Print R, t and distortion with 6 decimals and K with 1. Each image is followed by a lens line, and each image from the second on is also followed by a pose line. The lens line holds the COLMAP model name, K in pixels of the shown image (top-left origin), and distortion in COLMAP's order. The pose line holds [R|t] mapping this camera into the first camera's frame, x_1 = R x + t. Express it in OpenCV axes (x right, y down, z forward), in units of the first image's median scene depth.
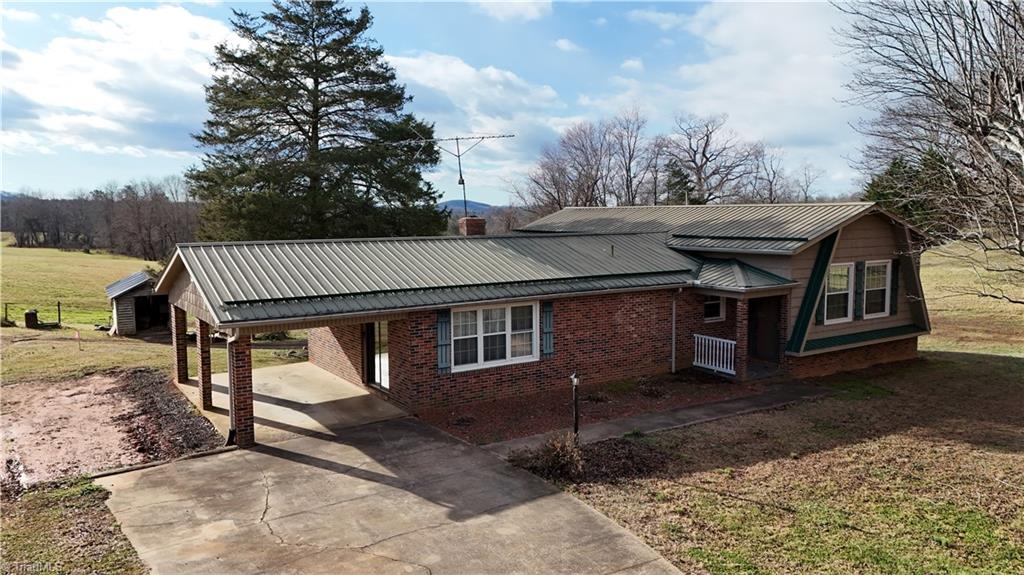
lens RADIAL K [[751.3, 0, 512.0], [0, 751.3, 287.5], [0, 0, 1]] dist [0.071649, -0.073361]
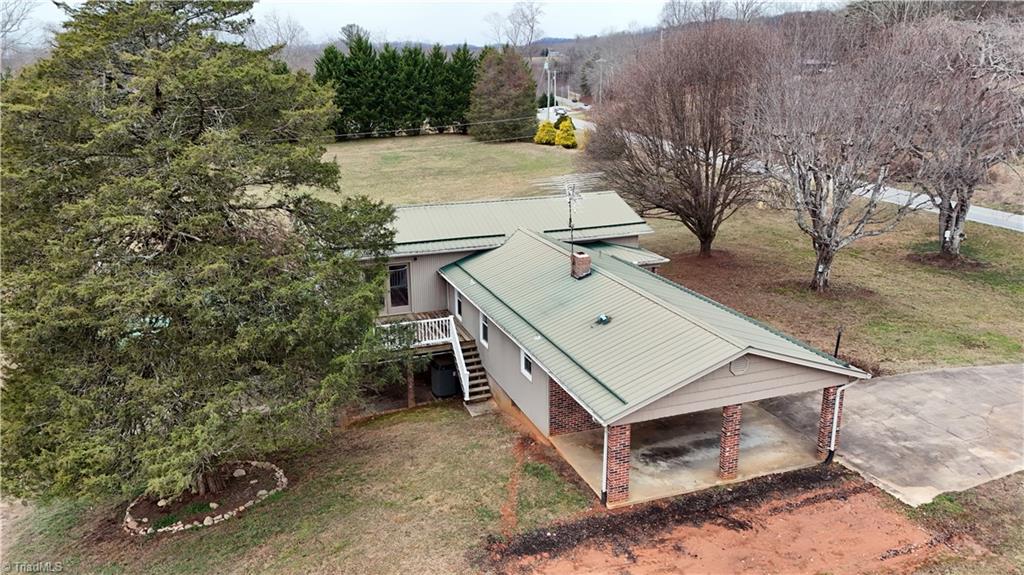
lens RADIAL K [[743.9, 0, 512.0], [0, 743.9, 287.5], [0, 0, 1]] dist [0.095780, -0.126014]
pose [[0.219192, -0.268488, 0.938013, -1.439118], [0.099752, 0.962522, 0.252193, -0.420374], [-0.970569, 0.038290, 0.237759, 1.042111]]
